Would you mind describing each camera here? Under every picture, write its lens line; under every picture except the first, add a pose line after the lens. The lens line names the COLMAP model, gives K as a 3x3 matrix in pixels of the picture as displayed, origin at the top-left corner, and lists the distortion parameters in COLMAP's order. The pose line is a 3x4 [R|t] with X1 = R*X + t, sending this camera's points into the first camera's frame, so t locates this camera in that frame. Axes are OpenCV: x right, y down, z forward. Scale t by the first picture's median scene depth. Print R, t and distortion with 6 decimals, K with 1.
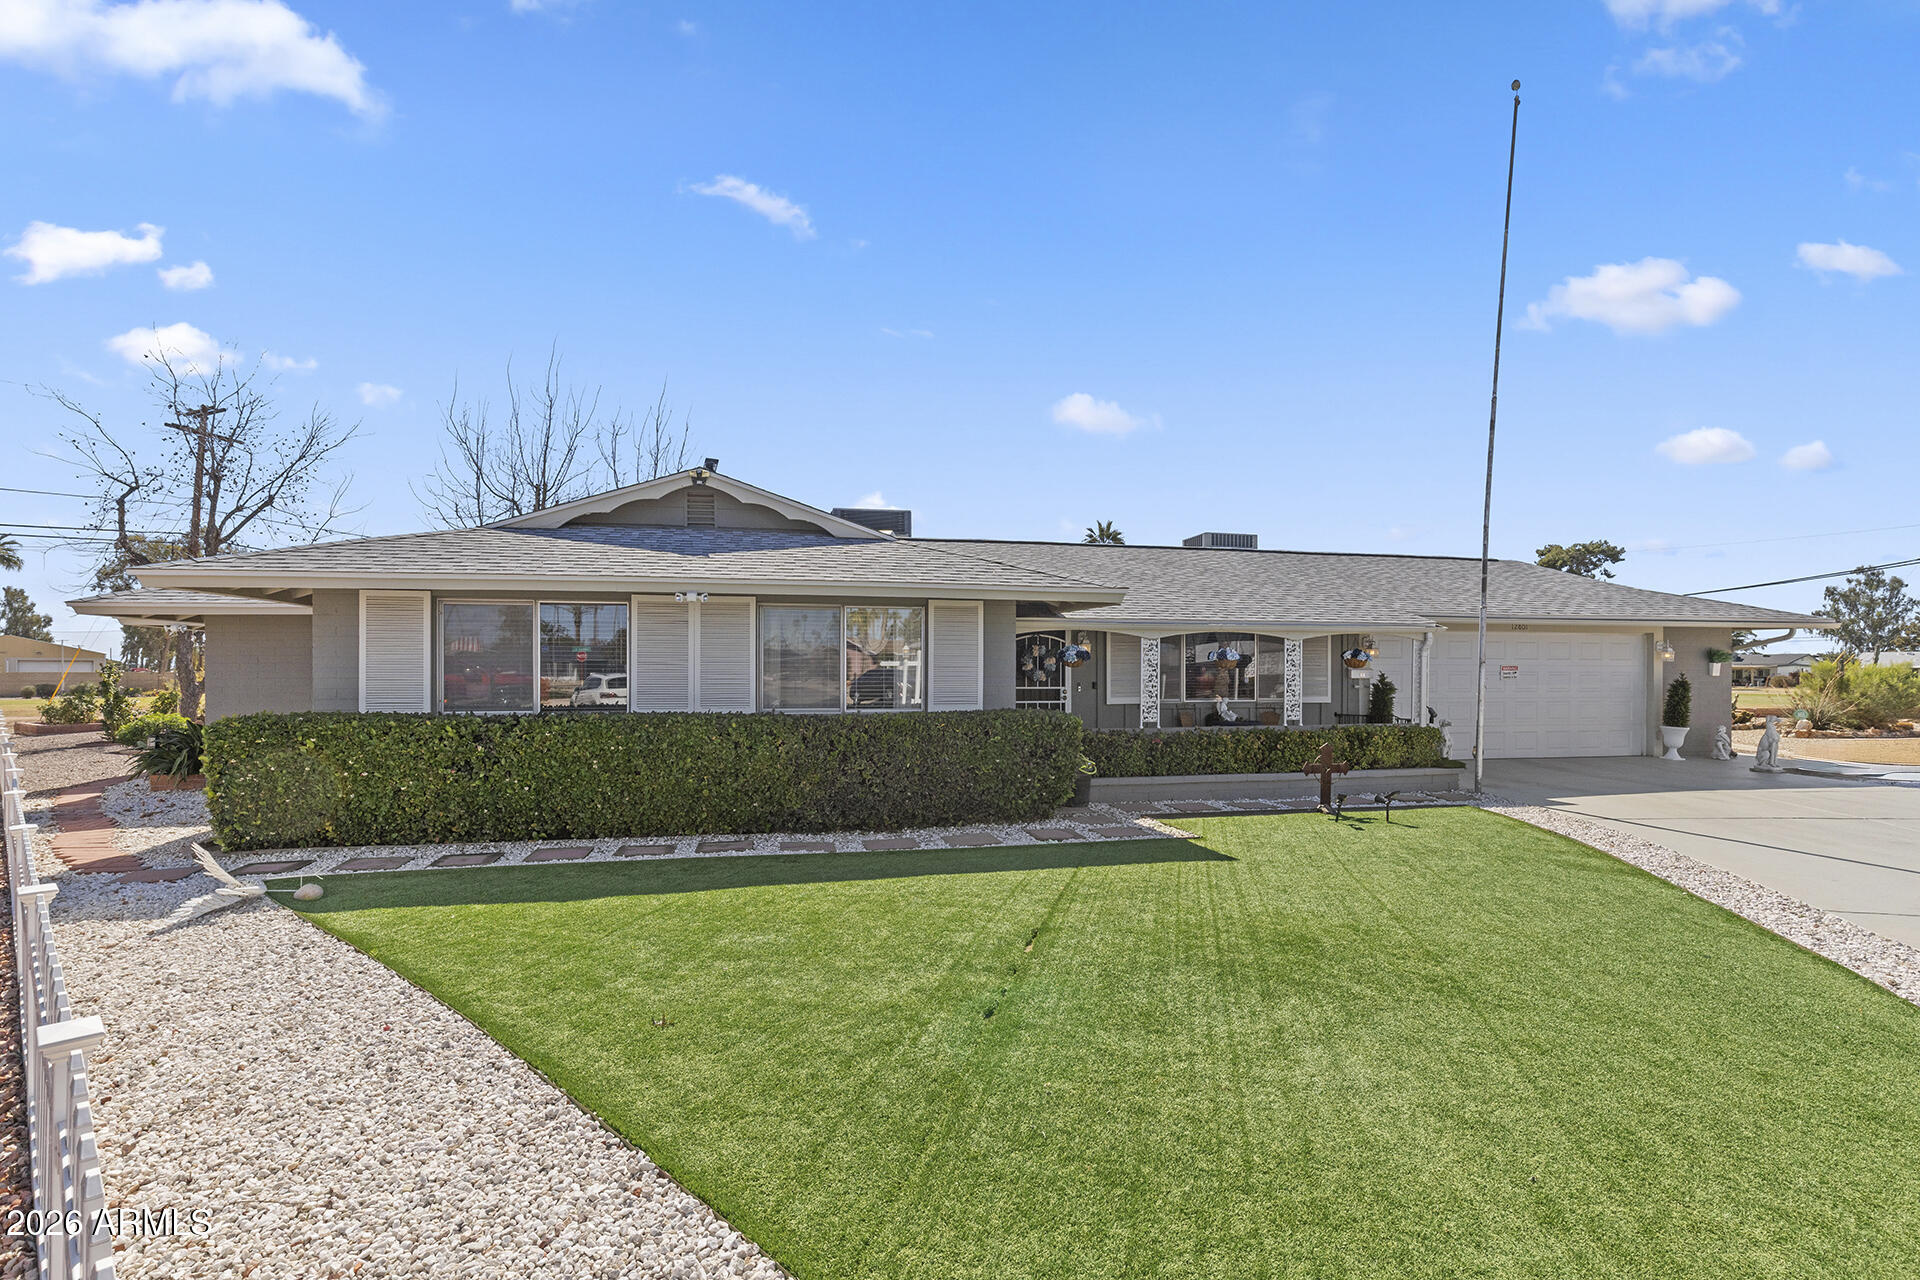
lens RADIAL K [[923.4, 0, 958.4], [0, 923.4, 654.0], [0, 0, 1]] dist [-0.006529, -0.000745]
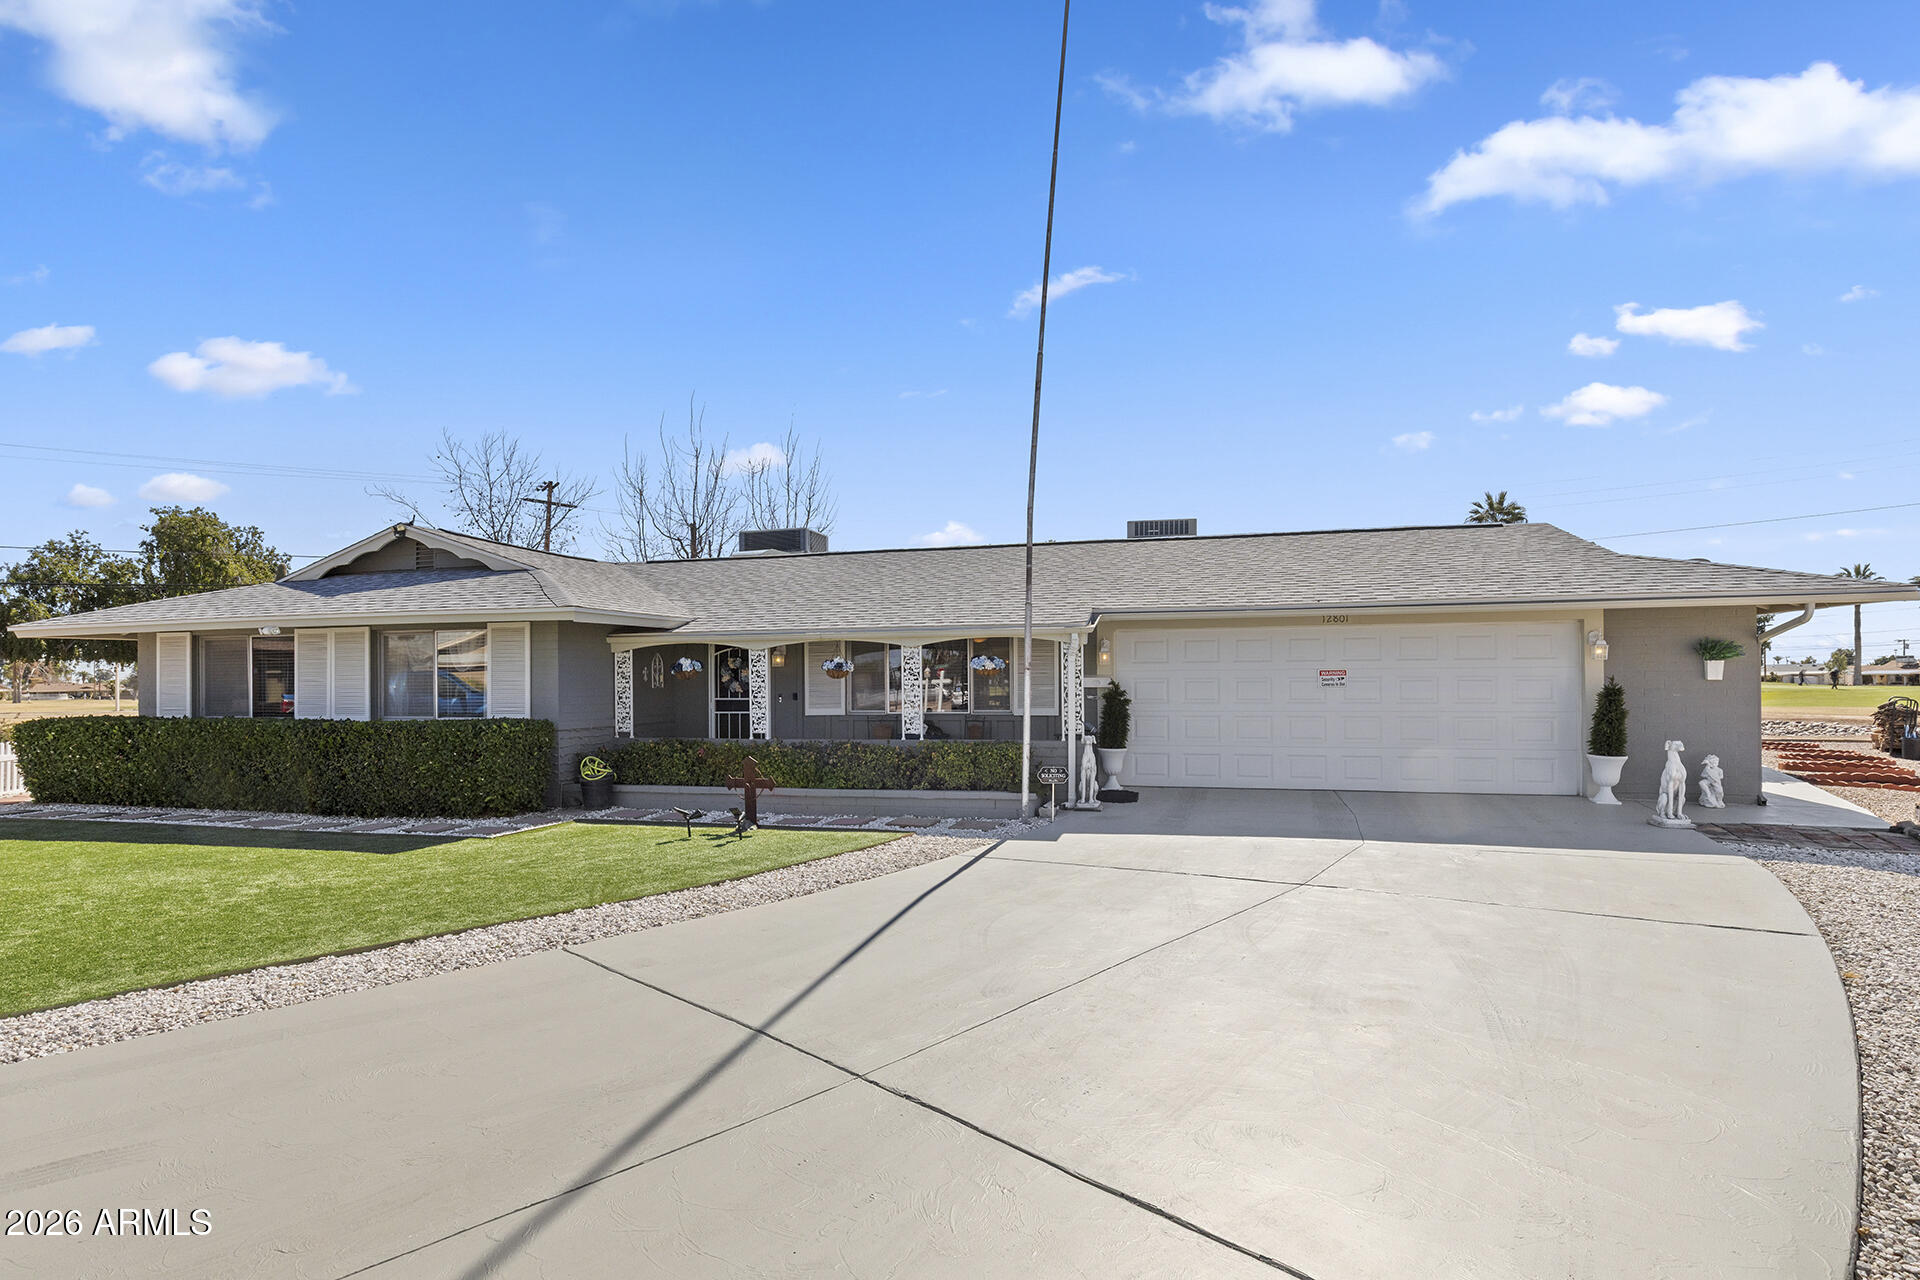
lens RADIAL K [[966.3, 0, 960.8], [0, 966.3, 658.2], [0, 0, 1]] dist [-0.002936, -0.000268]
pose [[0.882781, -0.020838, -0.469322, 0.844138], [0.018486, 0.999783, -0.009617, 0.006297], [0.469420, -0.000186, 0.882975, 0.171248]]
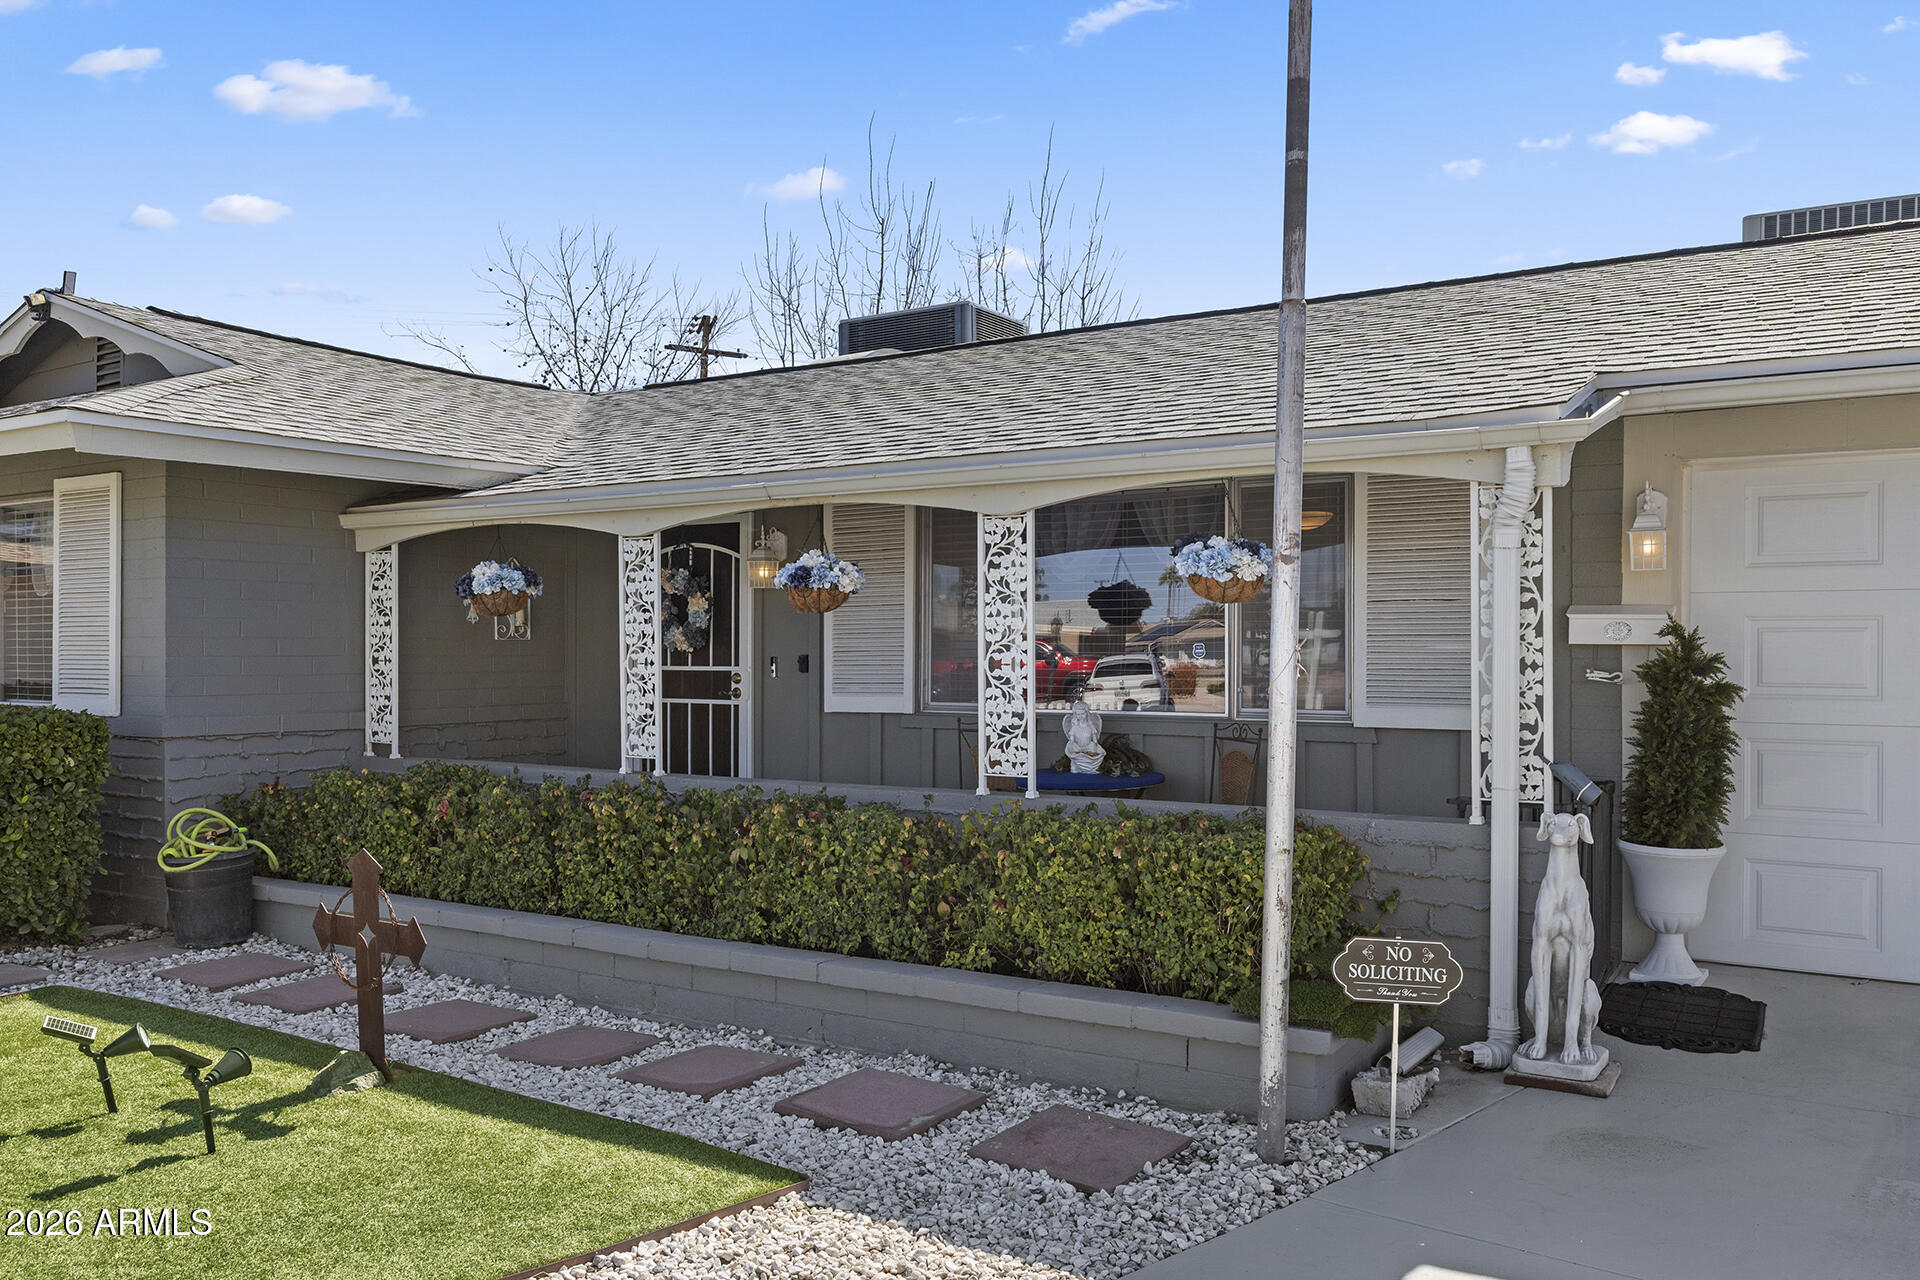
lens RADIAL K [[1497.7, 0, 956.0], [0, 1497.7, 643.6], [0, 0, 1]] dist [0.001657, -0.007086]
pose [[0.693600, -0.004342, -0.720347, 0.696789], [0.012745, 0.999899, 0.006244, 0.023428], [0.720248, -0.013512, 0.693586, 0.635200]]
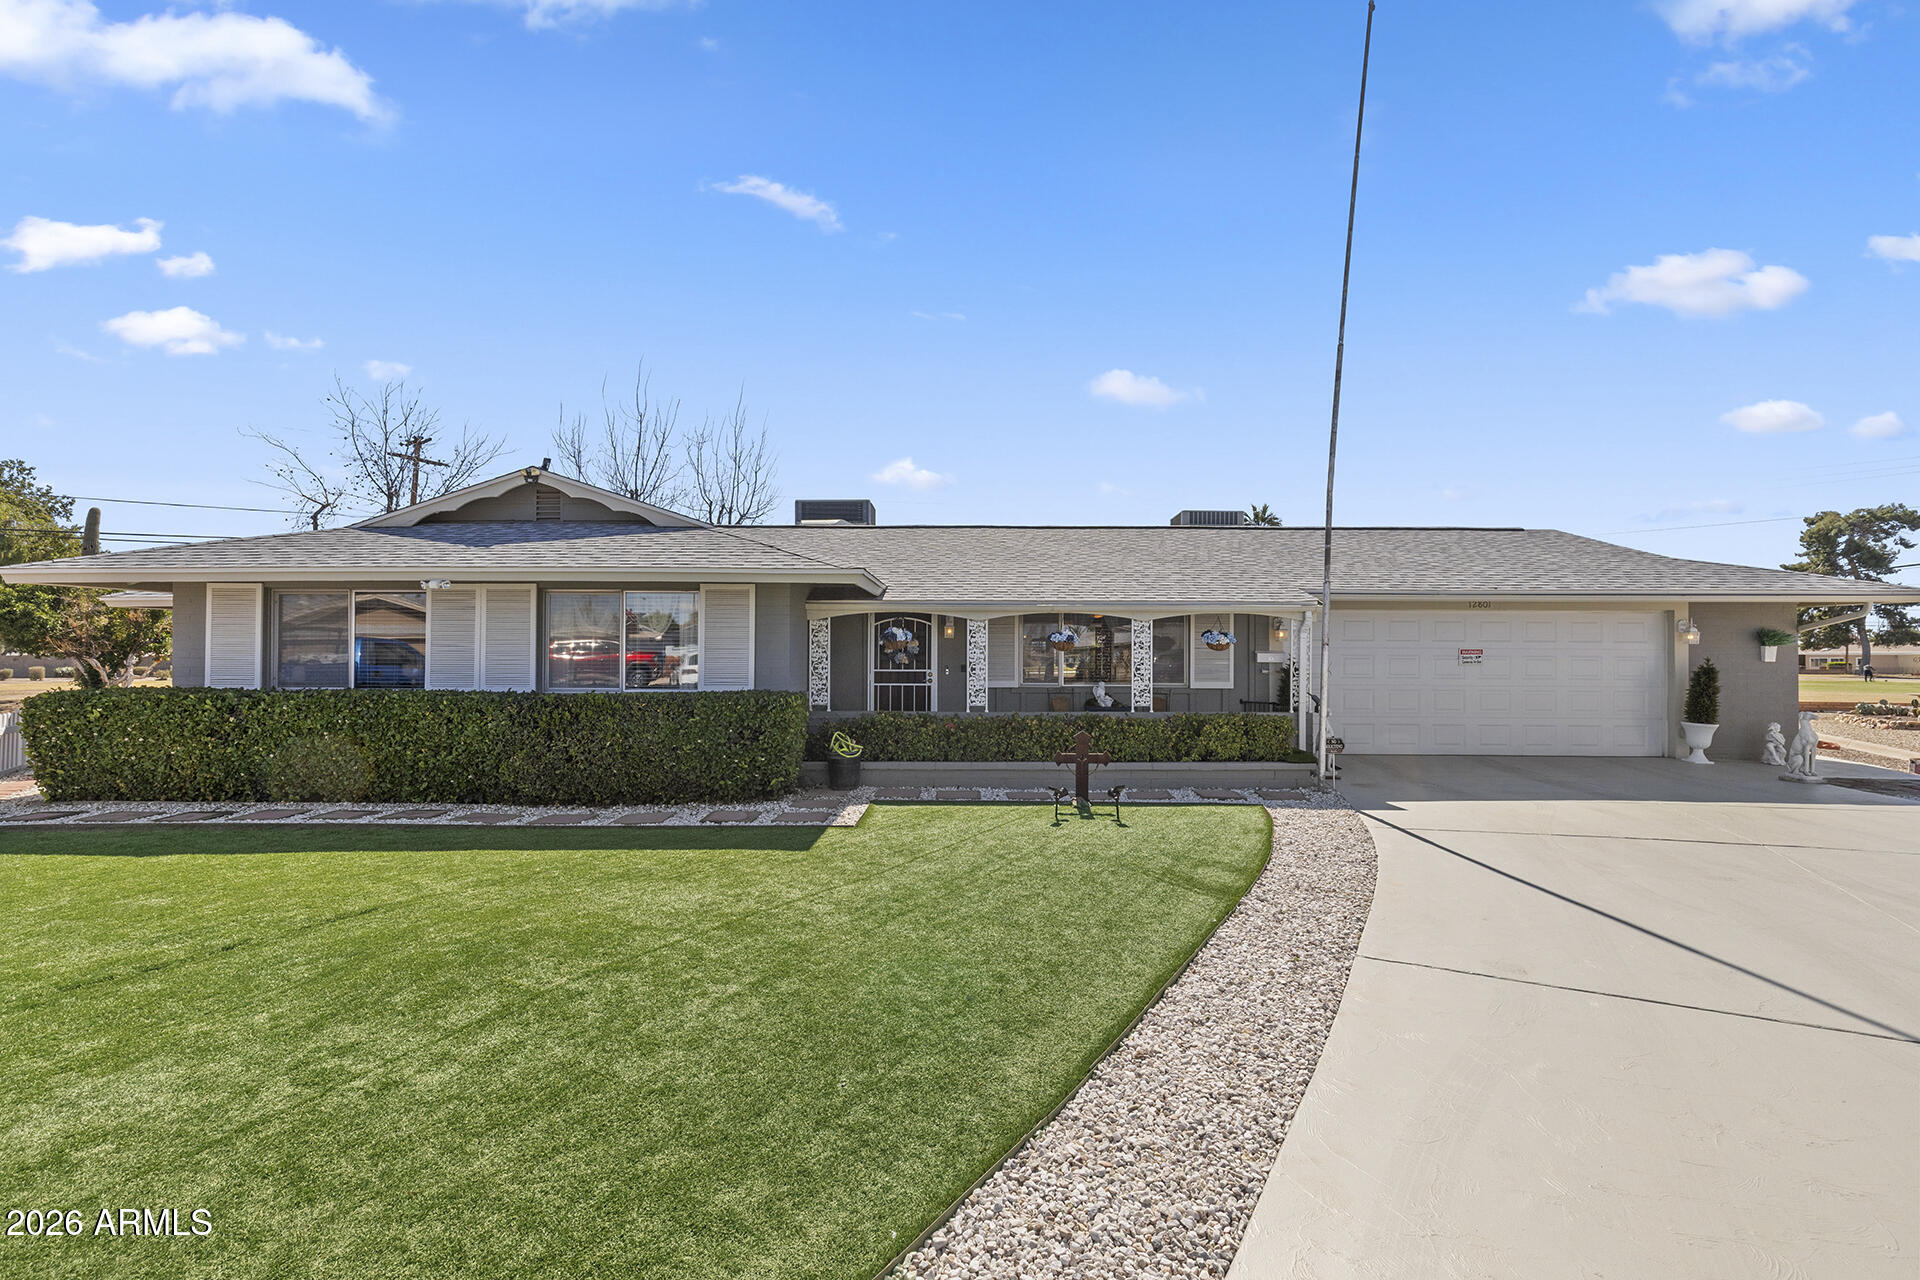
lens RADIAL K [[875.4, 0, 961.7], [0, 875.4, 629.7], [0, 0, 1]] dist [0.006330, 0.000199]
pose [[0.973104, -0.004853, -0.230316, 0.383435], [0.002137, 0.999925, -0.012041, 0.003954], [0.230358, 0.011225, 0.973041, 0.091323]]
